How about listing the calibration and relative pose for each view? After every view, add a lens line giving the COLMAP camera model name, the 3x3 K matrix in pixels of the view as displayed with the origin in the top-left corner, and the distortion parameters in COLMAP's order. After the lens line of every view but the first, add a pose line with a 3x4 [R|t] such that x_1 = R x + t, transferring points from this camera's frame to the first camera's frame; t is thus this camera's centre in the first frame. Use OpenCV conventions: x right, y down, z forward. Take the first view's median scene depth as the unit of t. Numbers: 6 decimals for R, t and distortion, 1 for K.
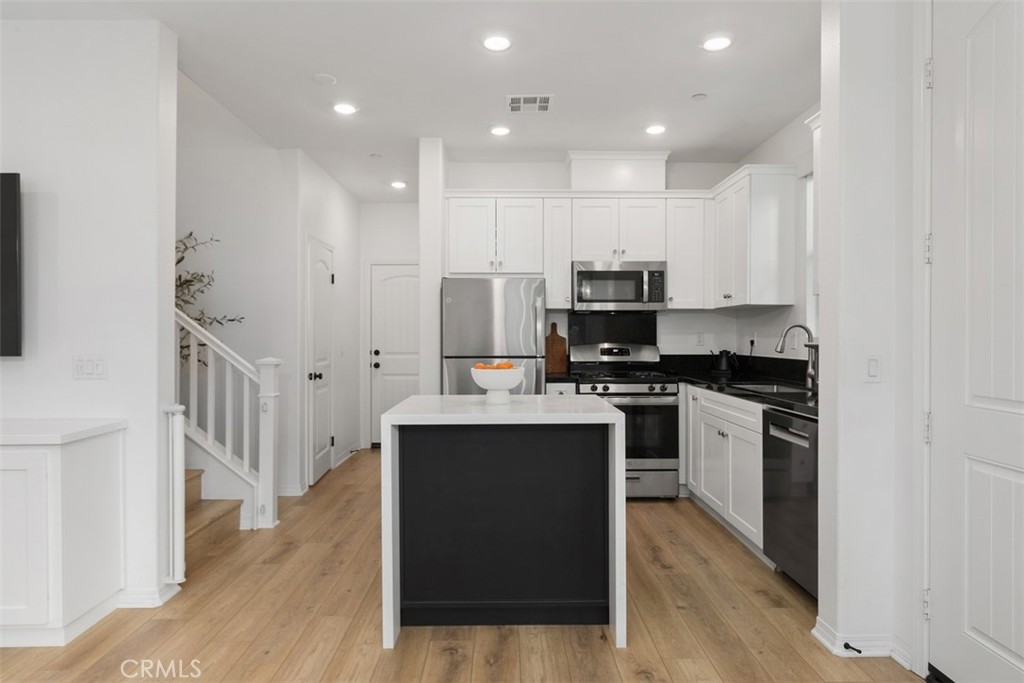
lens RADIAL K [[631.4, 0, 519.6], [0, 631.4, 332.4], [0, 0, 1]] dist [0.005229, 0.001525]
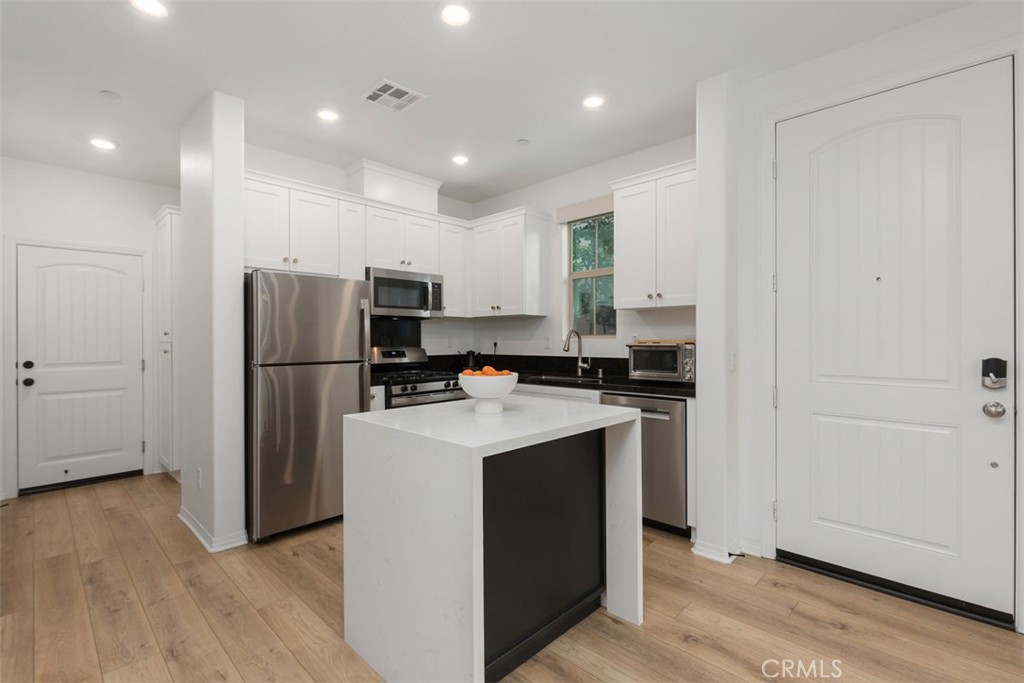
lens RADIAL K [[467.3, 0, 512.7], [0, 467.3, 339.2], [0, 0, 1]] dist [0.001060, 0.002036]
pose [[0.712532, -0.003115, 0.701633, -0.284195], [0.002294, 0.999995, 0.002110, 0.003555], [-0.701636, 0.000106, 0.712535, 0.296301]]
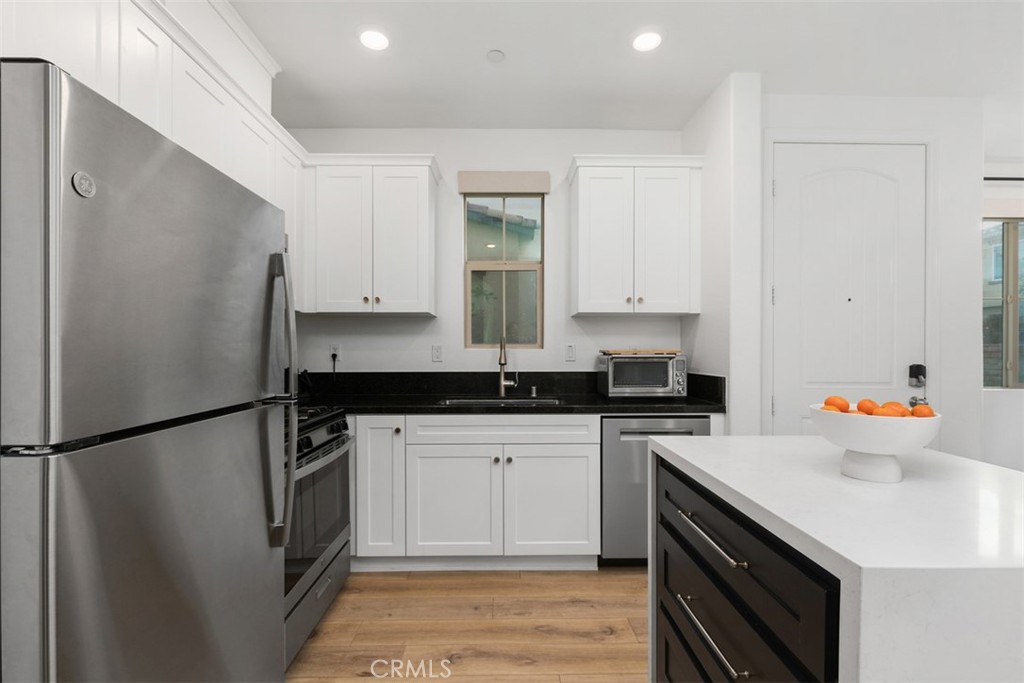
lens RADIAL K [[467.3, 0, 513.3], [0, 467.3, 350.2], [0, 0, 1]] dist [0.001060, 0.002036]
pose [[0.004356, -0.008815, 0.999952, -0.255275], [-0.002429, 0.999958, 0.008825, 0.001757], [-0.999988, -0.002467, 0.004334, 0.771830]]
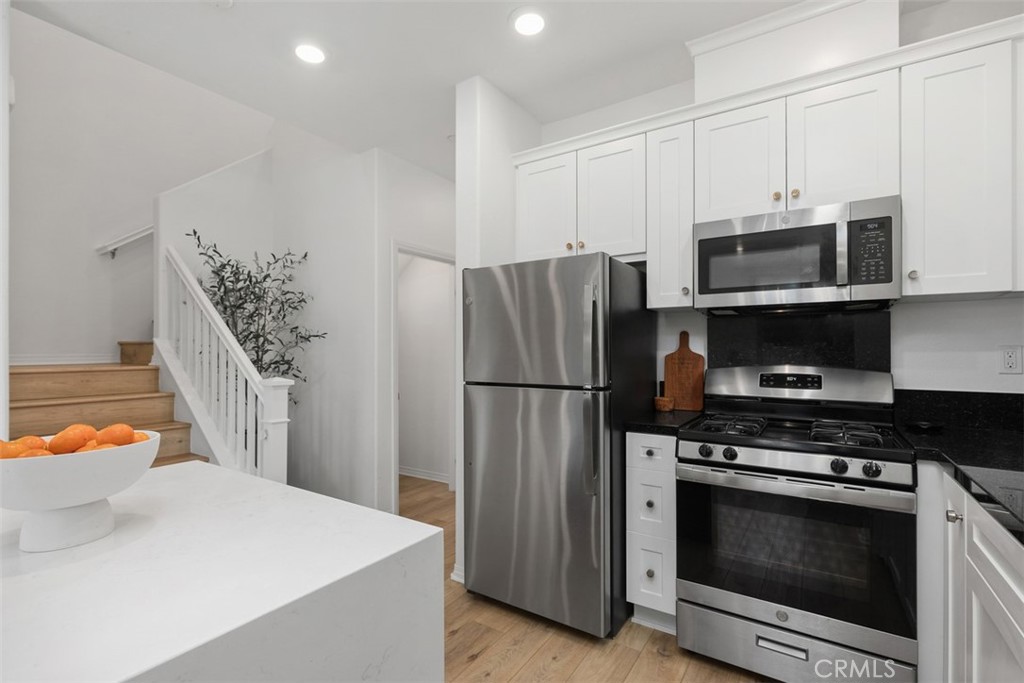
lens RADIAL K [[467.3, 0, 514.2], [0, 467.3, 351.4], [0, 0, 1]] dist [0.001060, 0.002036]
pose [[0.819405, -0.000472, -0.573215, 0.198775], [0.002031, 0.999996, 0.002080, 0.003231], [0.573211, -0.002869, 0.819403, 0.551738]]
